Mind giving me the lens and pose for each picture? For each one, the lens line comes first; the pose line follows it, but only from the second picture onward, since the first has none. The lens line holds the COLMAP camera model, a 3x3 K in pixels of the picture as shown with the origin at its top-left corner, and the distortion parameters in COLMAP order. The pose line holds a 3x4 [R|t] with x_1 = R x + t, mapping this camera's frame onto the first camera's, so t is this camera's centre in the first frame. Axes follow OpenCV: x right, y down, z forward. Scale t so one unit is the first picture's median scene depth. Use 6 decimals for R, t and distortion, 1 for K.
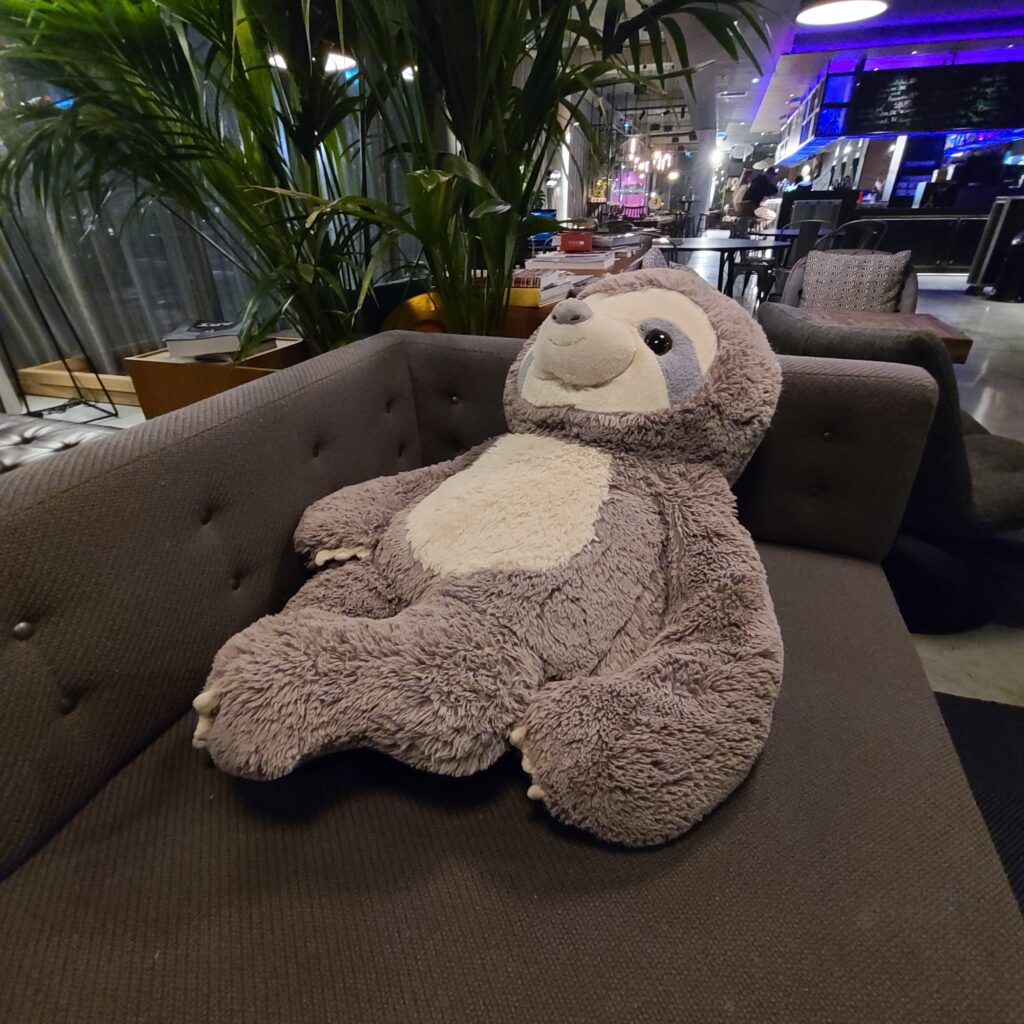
lens RADIAL K [[554.2, 0, 504.5], [0, 554.2, 512.1], [0, 0, 1]] dist [-0.002450, -0.000943]
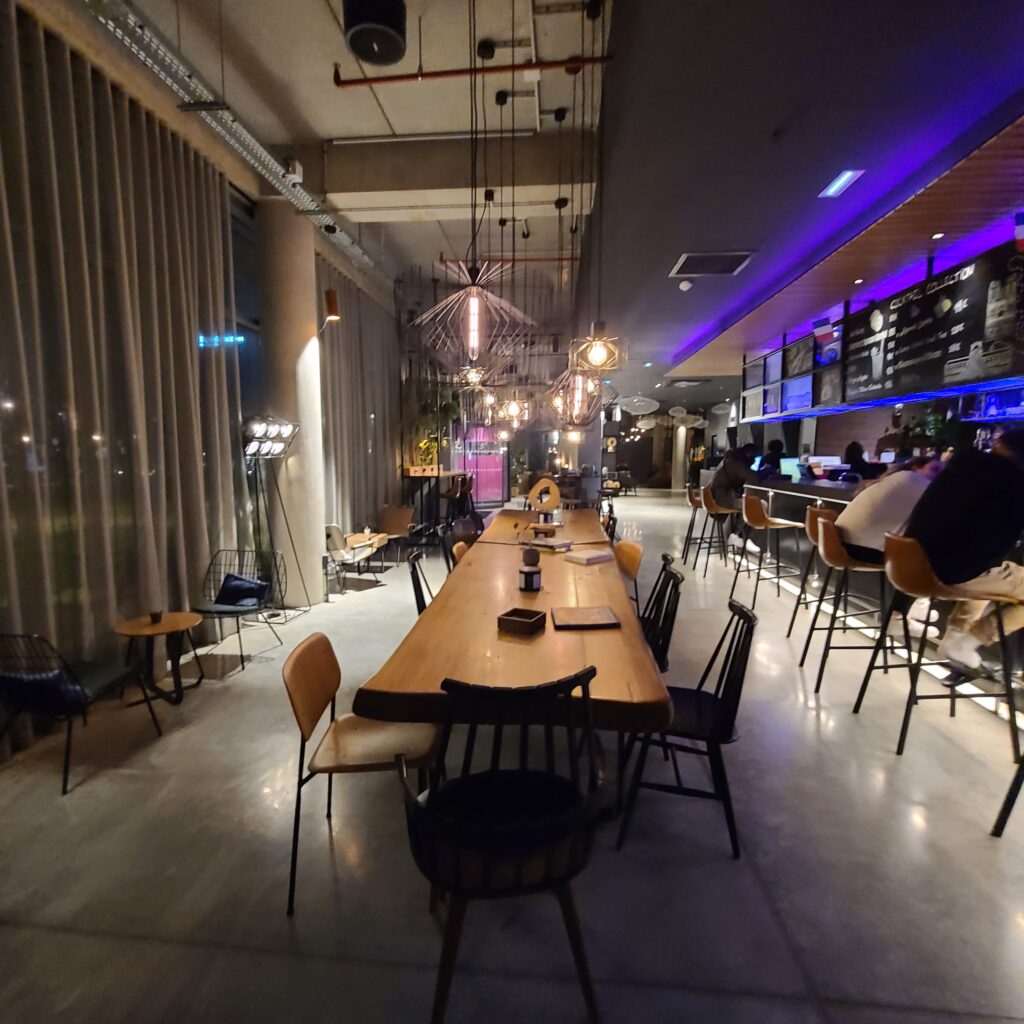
lens RADIAL K [[554.2, 0, 513.2], [0, 554.2, 510.9], [0, 0, 1]] dist [-0.002450, -0.000943]
pose [[0.969308, -0.013148, 0.245499, 0.259807], [0.108525, 0.918896, -0.379278, -0.682362], [-0.220601, 0.394280, 0.892120, 1.118396]]
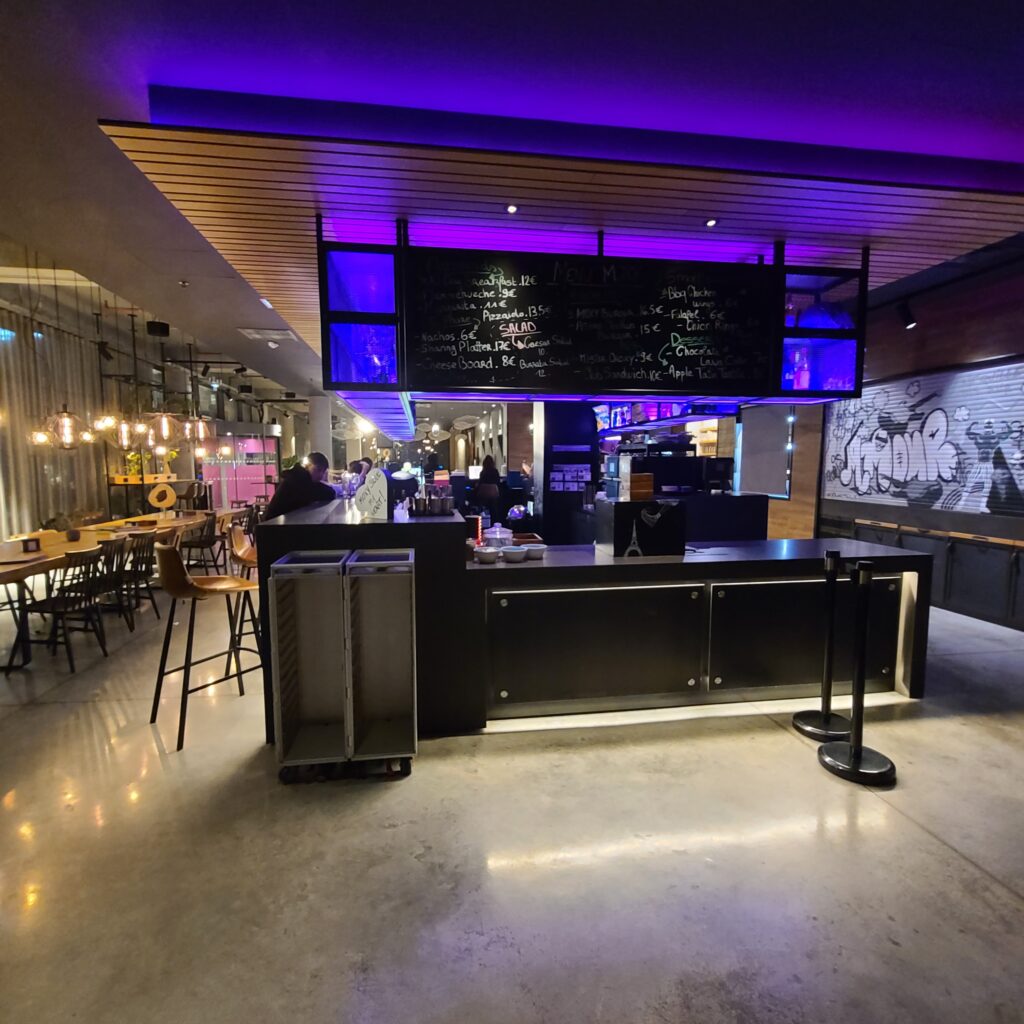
lens RADIAL K [[554.2, 0, 508.6], [0, 554.2, 513.1], [0, 0, 1]] dist [-0.002450, -0.000943]
pose [[0.884622, -0.031579, 0.465238, 0.520482], [0.216774, 0.911194, -0.350334, -0.476198], [-0.412859, 0.410765, 0.812908, 0.726279]]
